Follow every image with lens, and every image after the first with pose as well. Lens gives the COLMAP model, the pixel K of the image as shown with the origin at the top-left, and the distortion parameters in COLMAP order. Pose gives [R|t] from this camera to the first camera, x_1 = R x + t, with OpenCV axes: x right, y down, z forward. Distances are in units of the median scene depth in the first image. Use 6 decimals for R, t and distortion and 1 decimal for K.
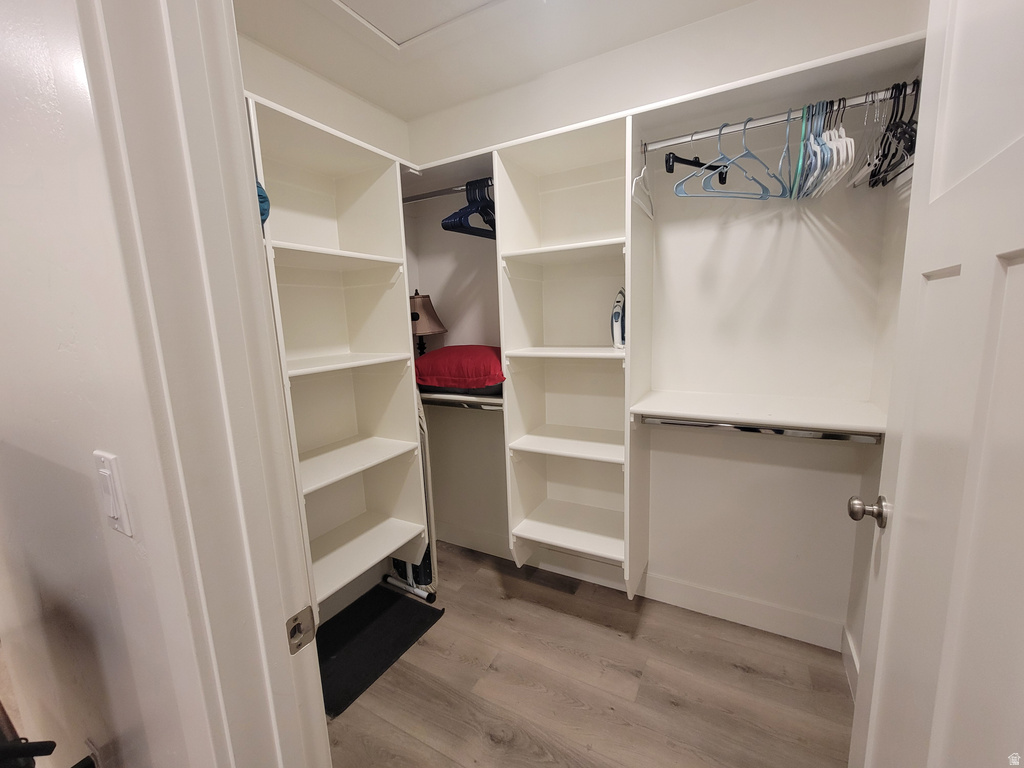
lens RADIAL K [[419.5, 0, 509.8], [0, 419.5, 384.6], [0, 0, 1]] dist [-0.007030, 0.003120]
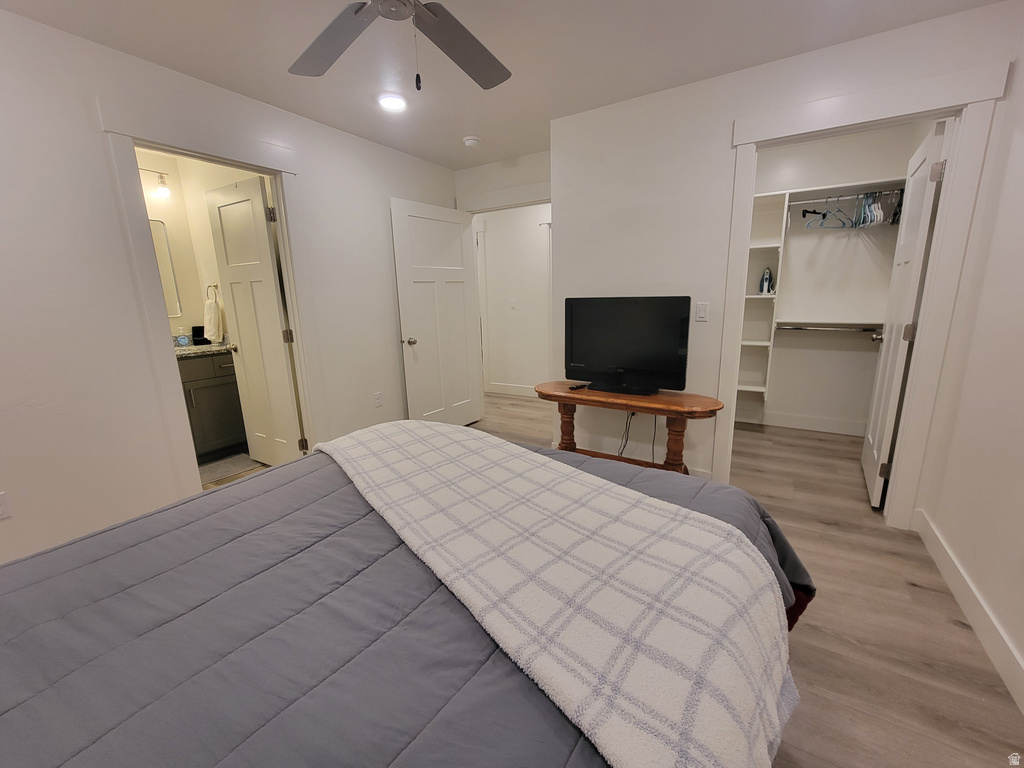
lens RADIAL K [[419.5, 0, 514.1], [0, 419.5, 382.8], [0, 0, 1]] dist [-0.007030, 0.003120]
pose [[0.998960, 0.022851, -0.039451, -1.122782], [-0.020488, 0.998029, 0.059312, 0.315588], [0.040728, -0.058442, 0.997460, -1.459661]]
